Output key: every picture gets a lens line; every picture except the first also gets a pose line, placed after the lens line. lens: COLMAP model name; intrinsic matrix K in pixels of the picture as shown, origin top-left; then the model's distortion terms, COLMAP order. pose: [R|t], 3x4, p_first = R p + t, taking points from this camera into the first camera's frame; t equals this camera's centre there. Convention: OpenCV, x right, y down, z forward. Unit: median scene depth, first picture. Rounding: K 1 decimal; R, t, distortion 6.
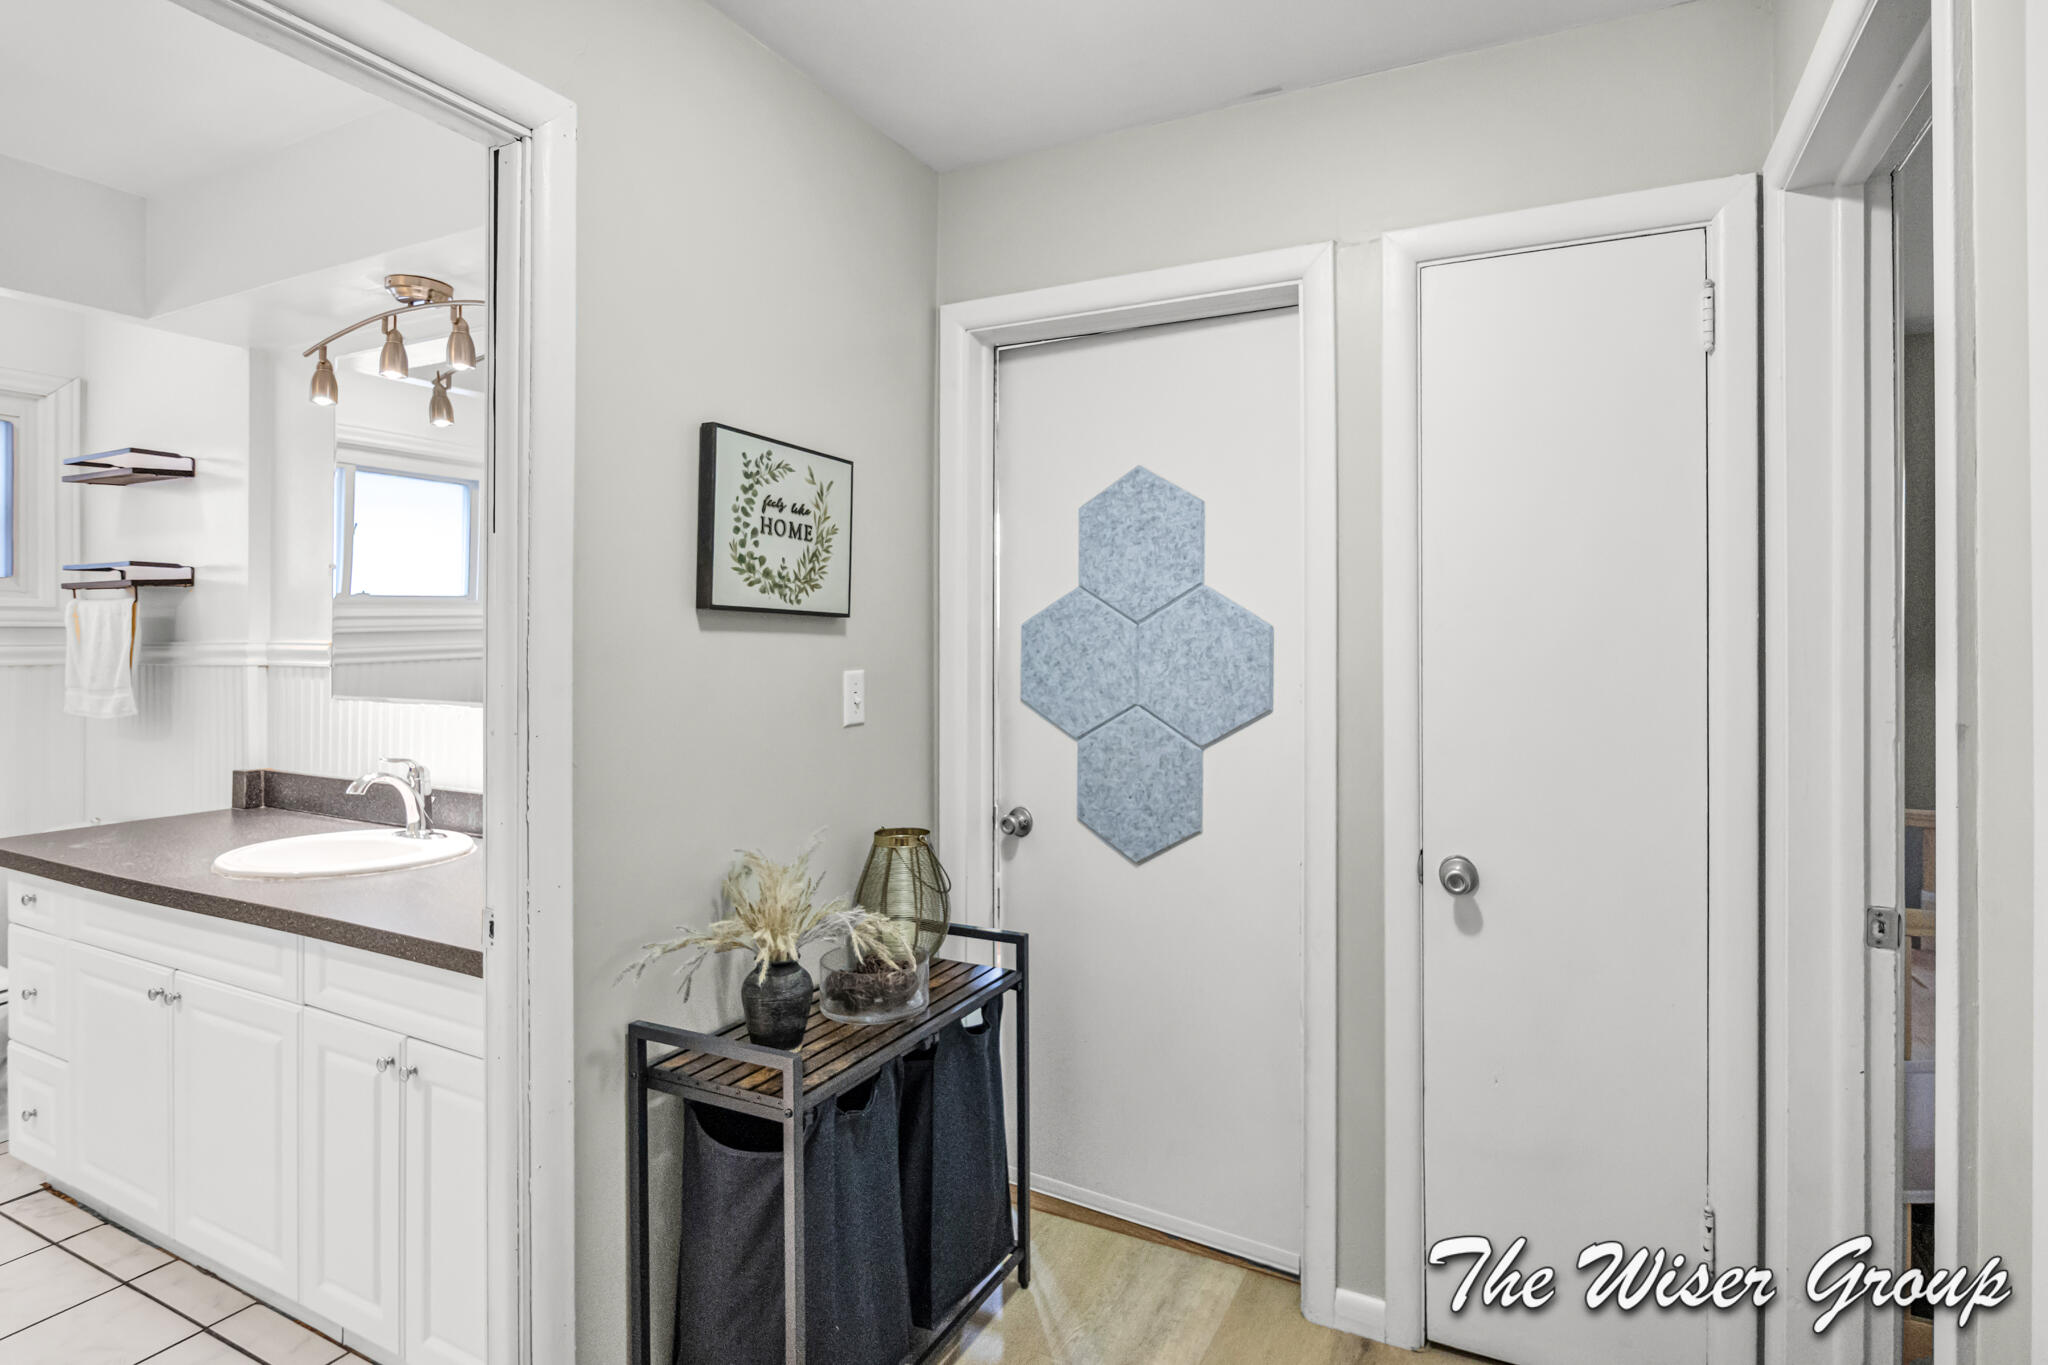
lens RADIAL K [[1049.6, 0, 1038.0], [0, 1049.6, 632.4], [0, 0, 1]] dist [-0.005632, -0.000854]
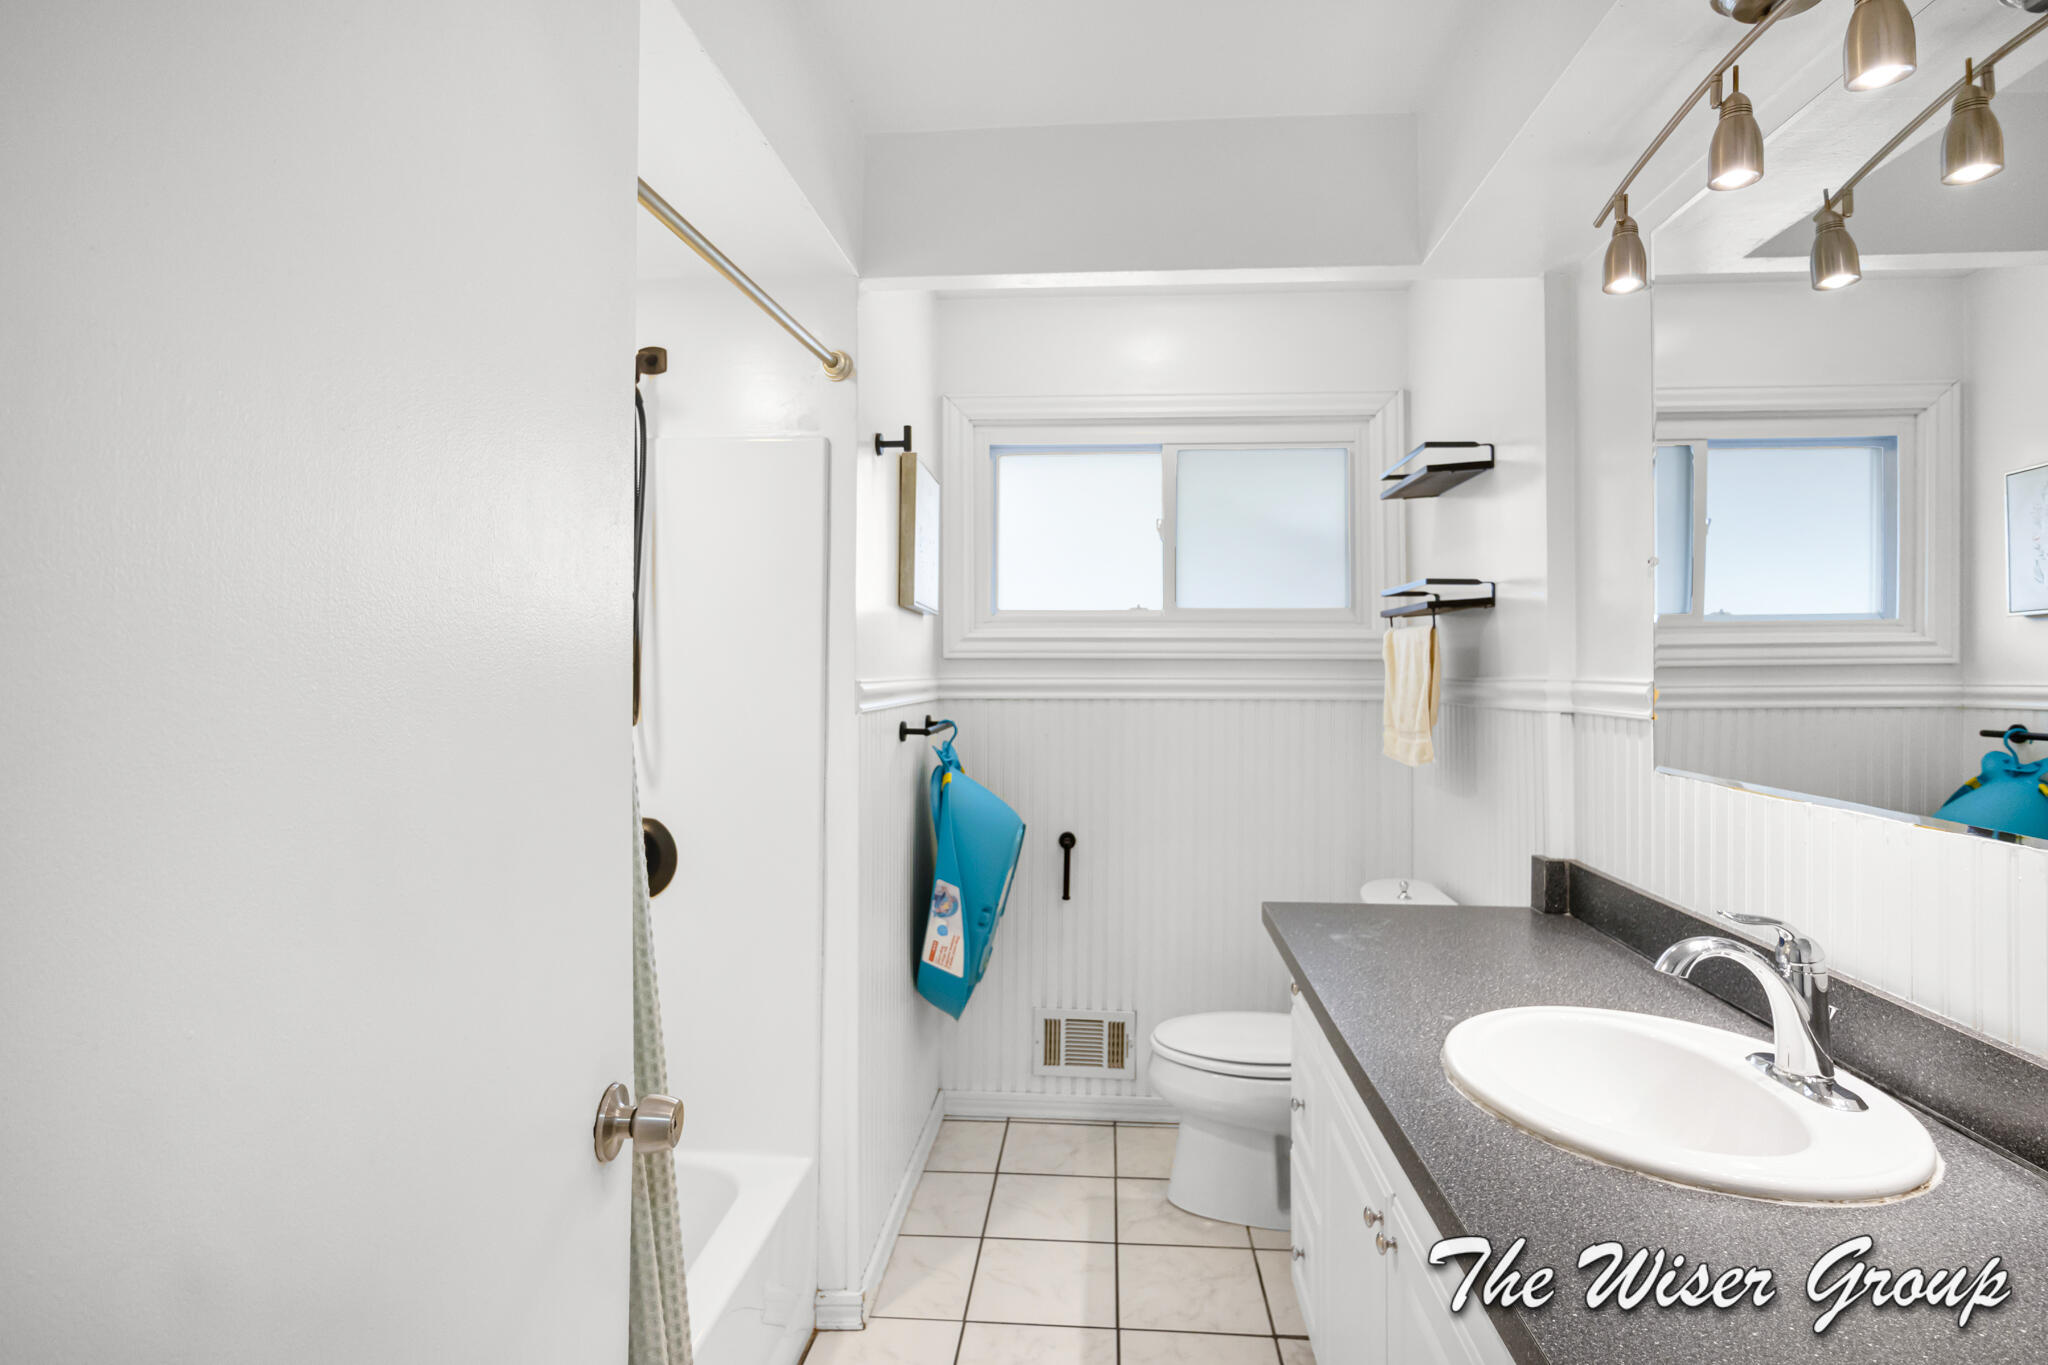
lens RADIAL K [[1049.6, 0, 1038.0], [0, 1049.6, 632.4], [0, 0, 1]] dist [-0.005632, -0.000854]
pose [[0.391228, -0.027457, -0.919884, -0.226335], [-0.004054, 0.999494, -0.031557, 0.001439], [0.920285, 0.016075, 0.390918, 0.391180]]
